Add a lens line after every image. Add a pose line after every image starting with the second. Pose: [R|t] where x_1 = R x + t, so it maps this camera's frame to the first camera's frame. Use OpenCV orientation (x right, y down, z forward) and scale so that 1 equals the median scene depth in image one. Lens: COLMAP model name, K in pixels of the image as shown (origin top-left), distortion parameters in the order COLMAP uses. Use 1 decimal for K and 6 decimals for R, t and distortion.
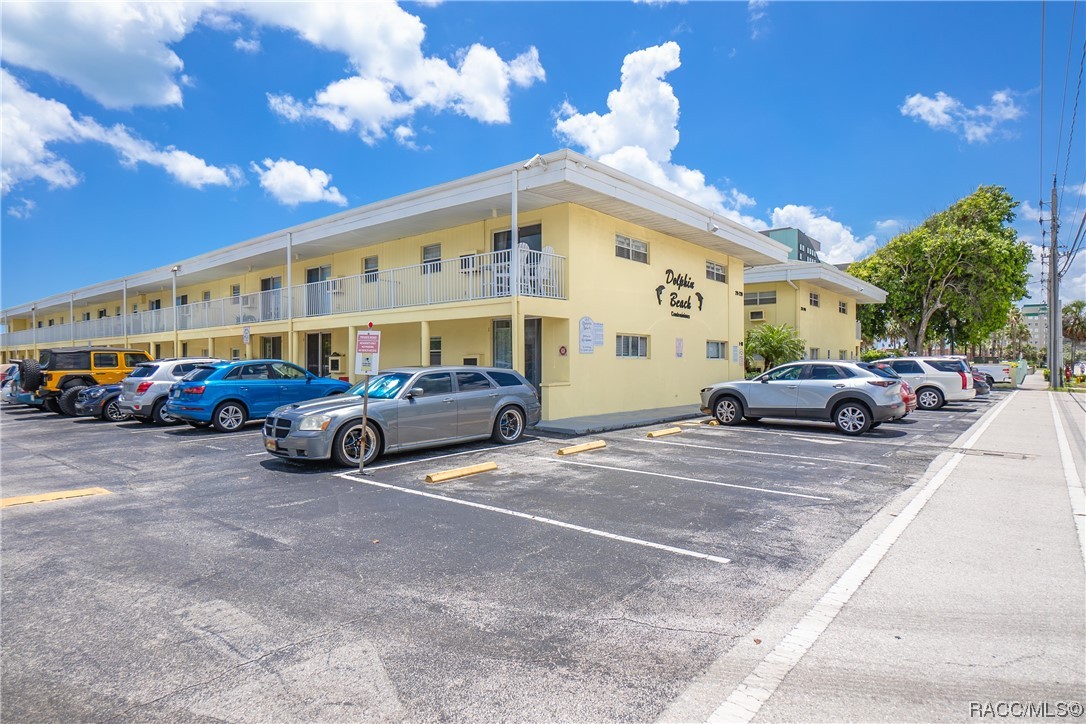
lens RADIAL K [[593.4, 0, 543.0], [0, 593.4, 362.0], [0, 0, 1]] dist [0.000269, 0.000004]
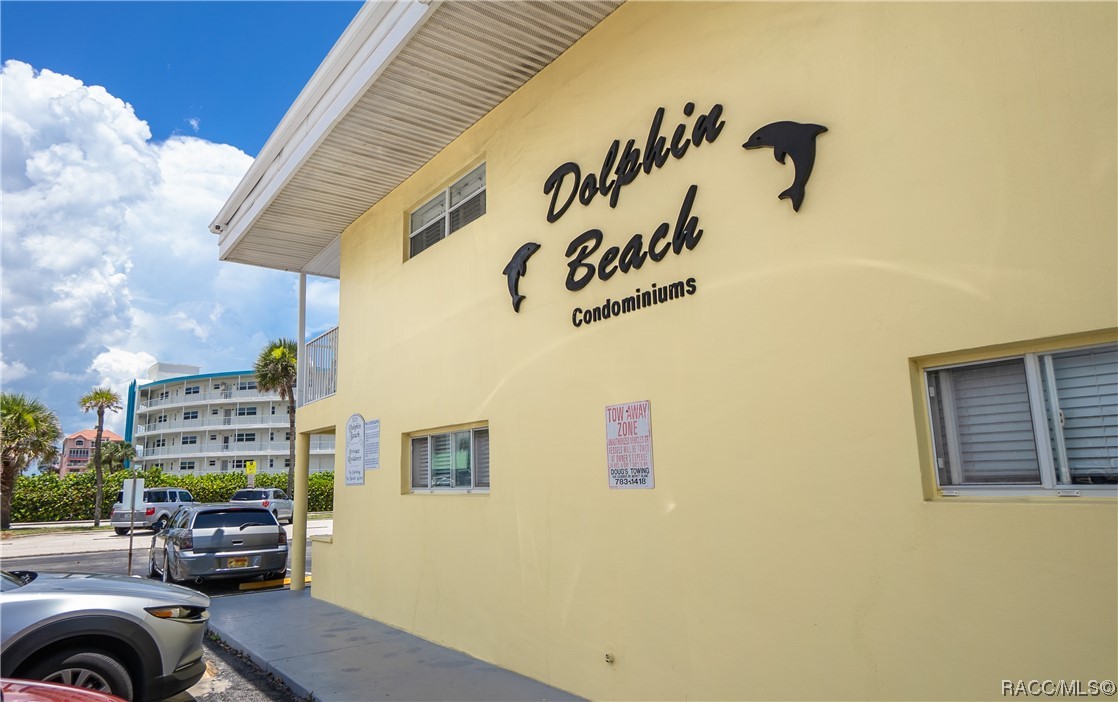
lens RADIAL K [[692.9, 0, 559.0], [0, 692.9, 351.0], [0, 0, 1]] dist [-0.001025, 0.000106]
pose [[-0.232796, -0.167308, -0.958026, 0.501689], [0.026634, 0.983625, -0.178251, -0.013558], [0.972161, -0.067012, -0.224528, 1.050291]]
